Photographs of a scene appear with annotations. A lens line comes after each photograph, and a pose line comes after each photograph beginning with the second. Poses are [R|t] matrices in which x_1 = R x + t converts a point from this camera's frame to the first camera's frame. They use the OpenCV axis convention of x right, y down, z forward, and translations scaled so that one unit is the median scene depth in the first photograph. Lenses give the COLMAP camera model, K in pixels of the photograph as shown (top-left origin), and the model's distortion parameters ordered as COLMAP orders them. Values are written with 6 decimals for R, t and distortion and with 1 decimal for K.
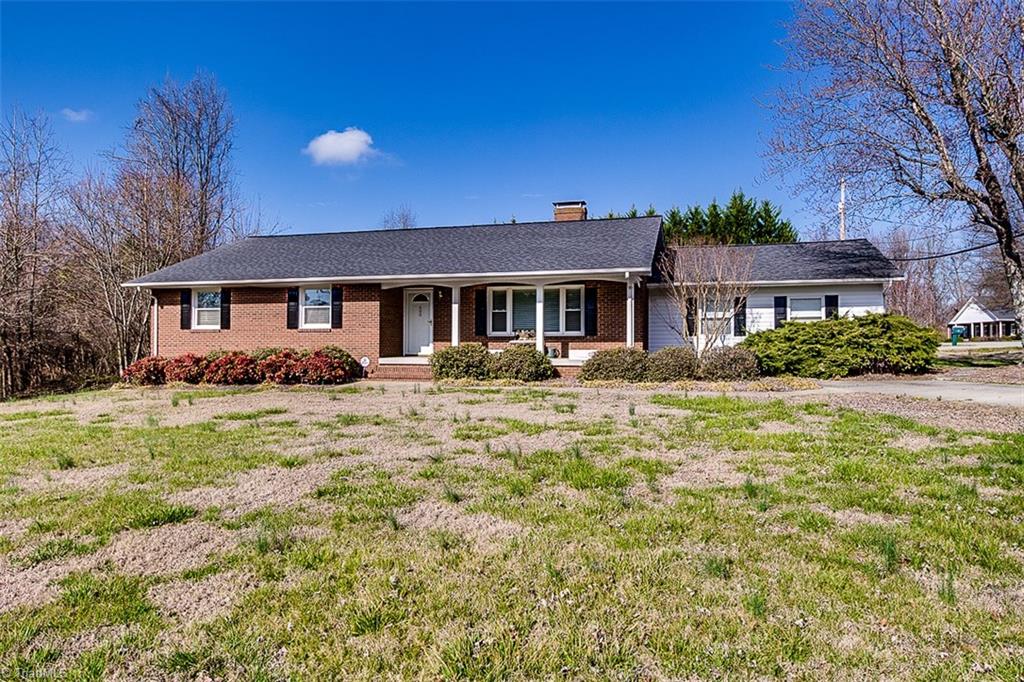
lens RADIAL K [[637.2, 0, 496.5], [0, 637.2, 339.8], [0, 0, 1]] dist [0.001965, -0.000575]
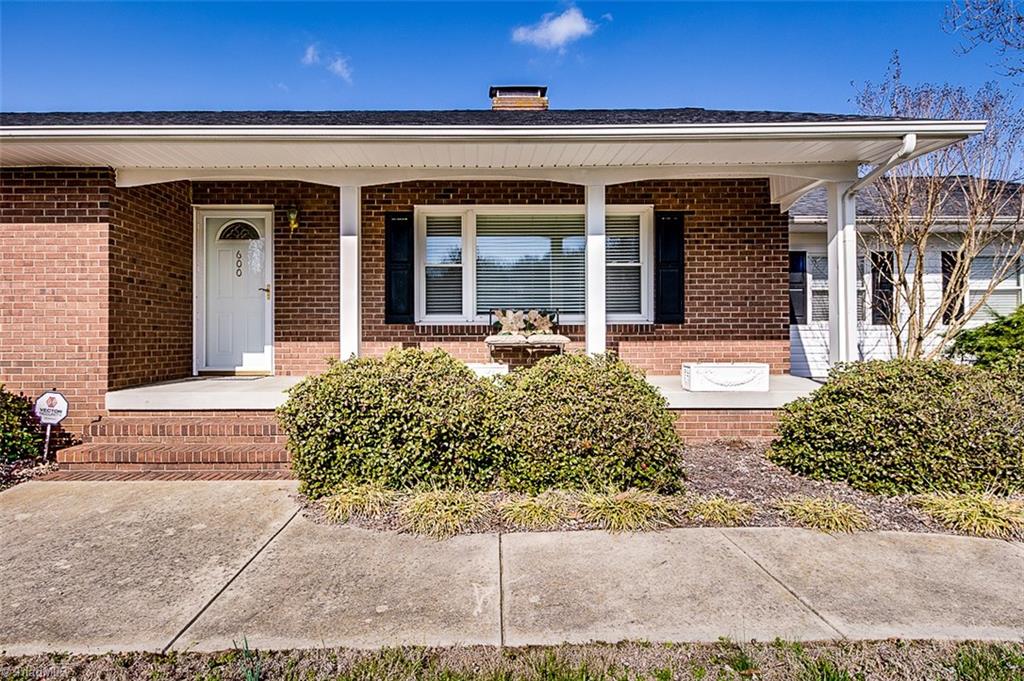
lens RADIAL K [[561.5, 0, 470.2], [0, 561.5, 339.0], [0, 0, 1]] dist [0.000473, 0.000084]
pose [[0.961779, -0.005043, 0.273780, -0.081546], [-0.000164, 0.999820, 0.018992, -0.003750], [-0.273827, -0.018311, 0.961605, 0.651966]]
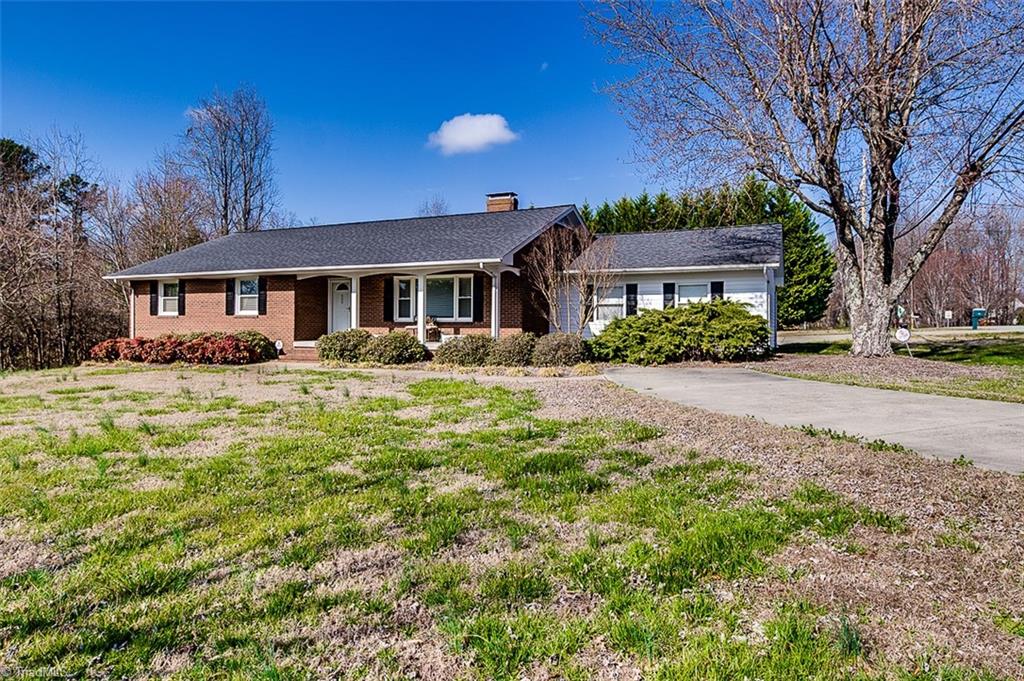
lens RADIAL K [[614.9, 0, 491.9], [0, 614.9, 340.6], [0, 0, 1]] dist [-0.001820, 0.000259]
pose [[0.987524, 0.005757, -0.157360, 0.323343], [-0.000458, 0.999432, 0.033686, -0.009185], [0.157465, -0.033194, 0.986967, -0.016027]]
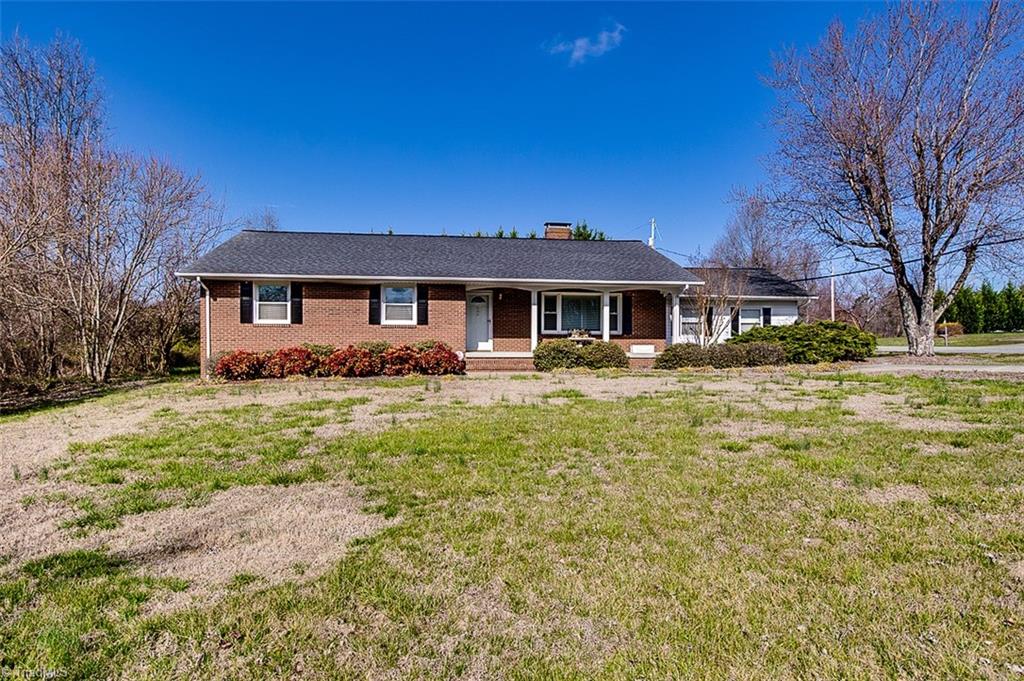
lens RADIAL K [[575.7, 0, 492.7], [0, 575.7, 360.8], [0, 0, 1]] dist [0.000793, -0.000483]
pose [[0.925725, -0.004991, 0.378165, -0.508137], [-0.005644, 0.999619, 0.027011, 0.016006], [-0.378156, -0.027139, 0.925344, 0.050191]]
